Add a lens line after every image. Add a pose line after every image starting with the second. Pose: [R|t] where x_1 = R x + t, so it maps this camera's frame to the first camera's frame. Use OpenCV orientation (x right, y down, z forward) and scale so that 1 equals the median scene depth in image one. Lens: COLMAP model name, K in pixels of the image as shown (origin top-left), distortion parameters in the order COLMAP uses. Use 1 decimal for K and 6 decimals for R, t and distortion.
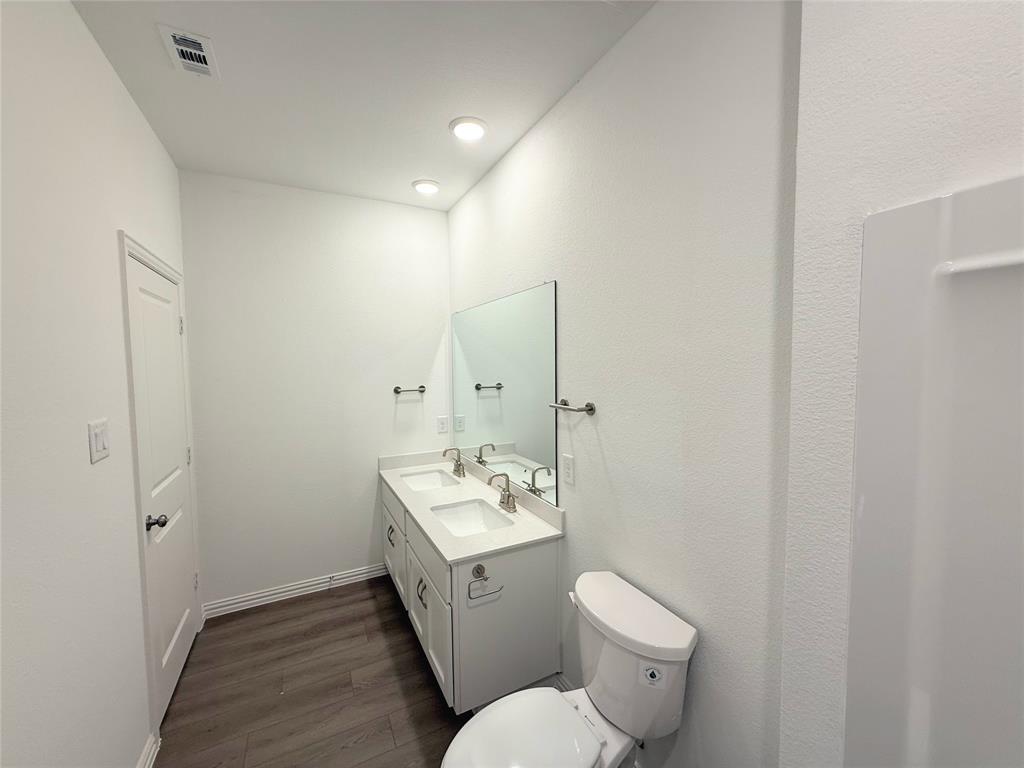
lens RADIAL K [[406.0, 0, 512.1], [0, 406.0, 385.6], [0, 0, 1]] dist [0.001168, -0.000425]
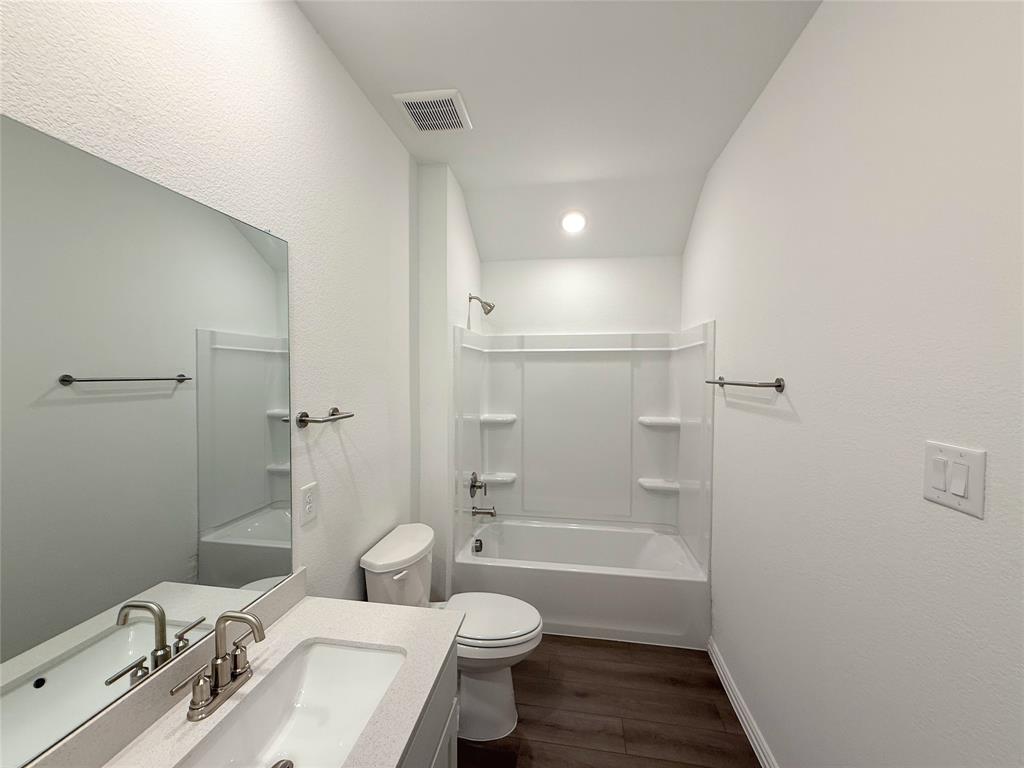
lens RADIAL K [[406.0, 0, 512.1], [0, 406.0, 383.6], [0, 0, 1]] dist [0.001168, -0.000425]
pose [[-0.808262, -0.019252, 0.588508, -0.621612], [0.029552, 0.996879, 0.073198, -0.062841], [-0.588081, 0.076555, -0.805171, 1.394071]]
